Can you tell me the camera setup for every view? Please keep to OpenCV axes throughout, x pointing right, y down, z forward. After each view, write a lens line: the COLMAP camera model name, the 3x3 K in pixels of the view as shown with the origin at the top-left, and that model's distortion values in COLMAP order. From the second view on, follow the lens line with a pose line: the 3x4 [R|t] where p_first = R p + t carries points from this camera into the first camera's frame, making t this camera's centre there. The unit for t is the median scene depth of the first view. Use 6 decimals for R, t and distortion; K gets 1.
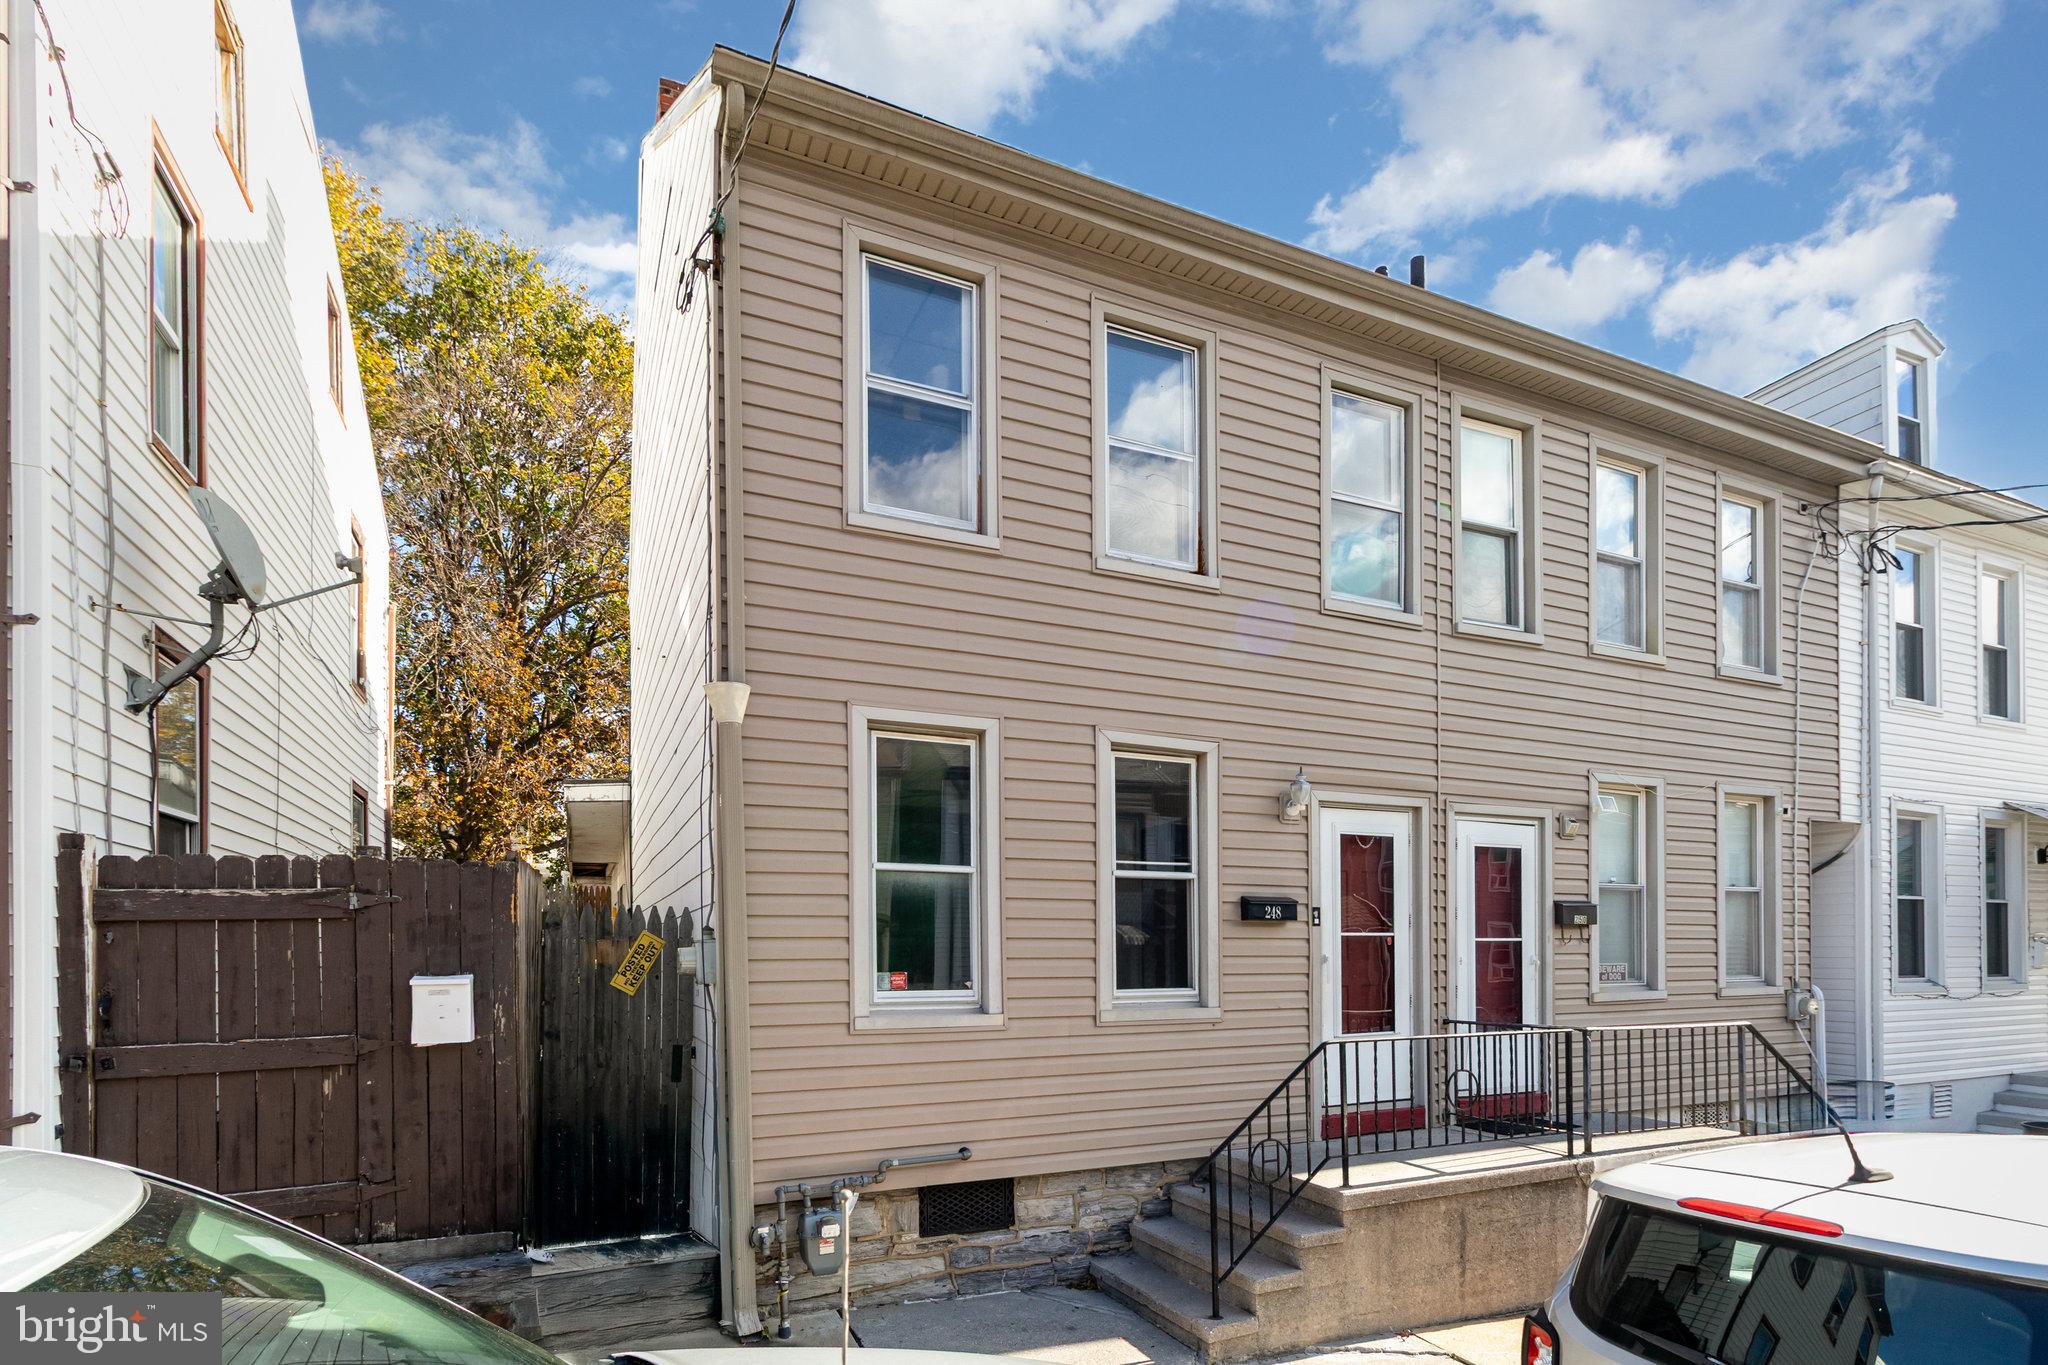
lens RADIAL K [[952.3, 0, 1100.3], [0, 952.3, 853.5], [0, 0, 1]] dist [0.003722, -0.001134]
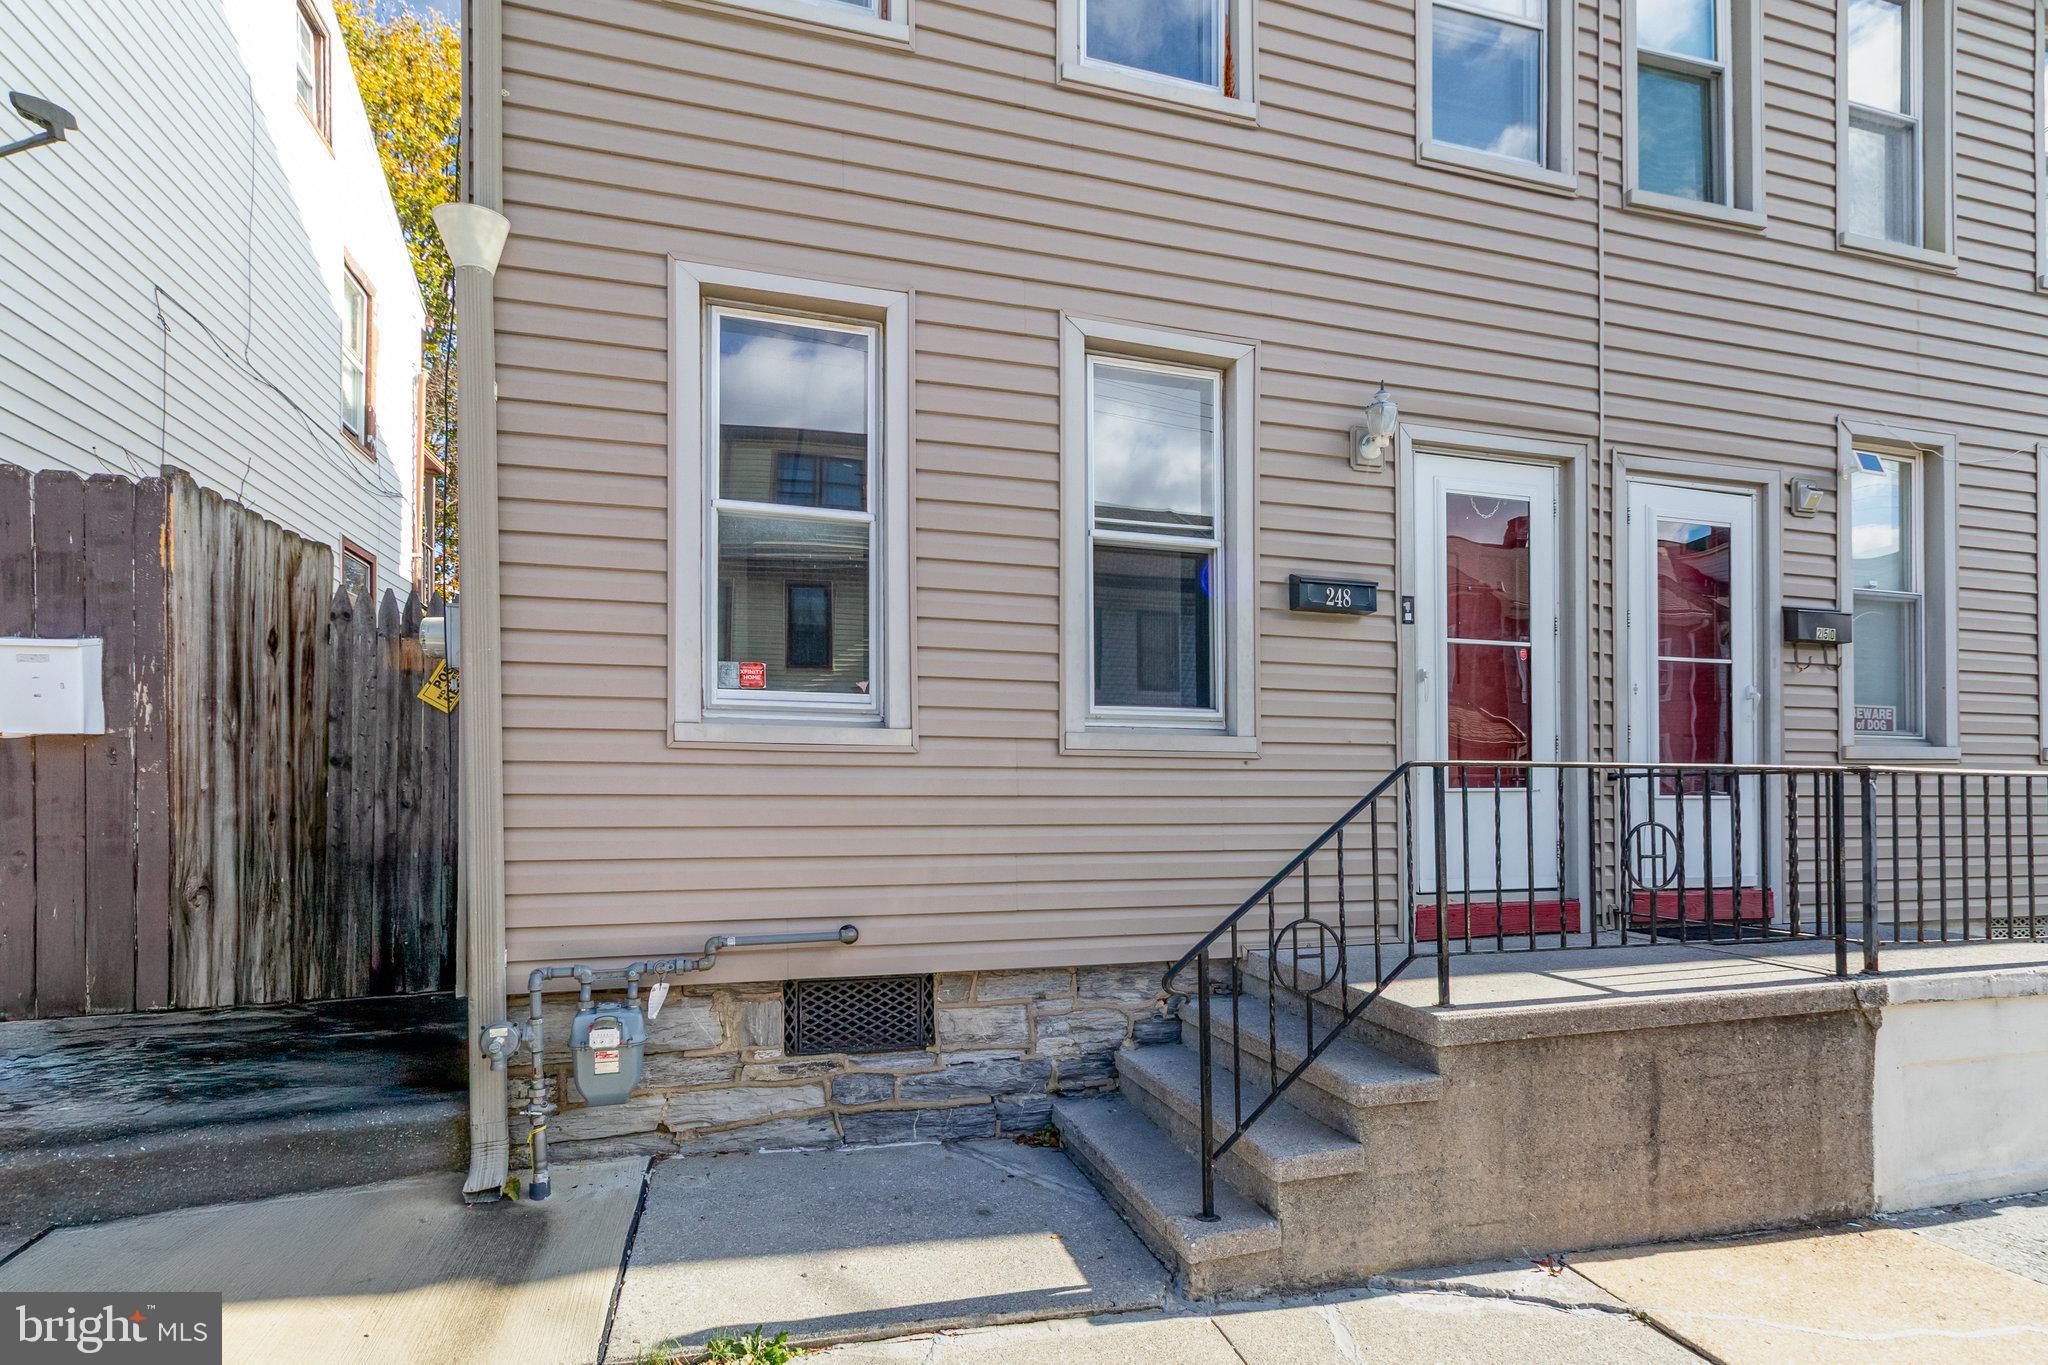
lens RADIAL K [[952.3, 0, 1079.0], [0, 952.3, 696.0], [0, 0, 1]] dist [0.003722, -0.001134]
pose [[0.989730, -0.003986, -0.142893, 0.107686], [0.006058, 0.999883, 0.014065, 0.133589], [0.142820, -0.014787, 0.989638, 0.349190]]
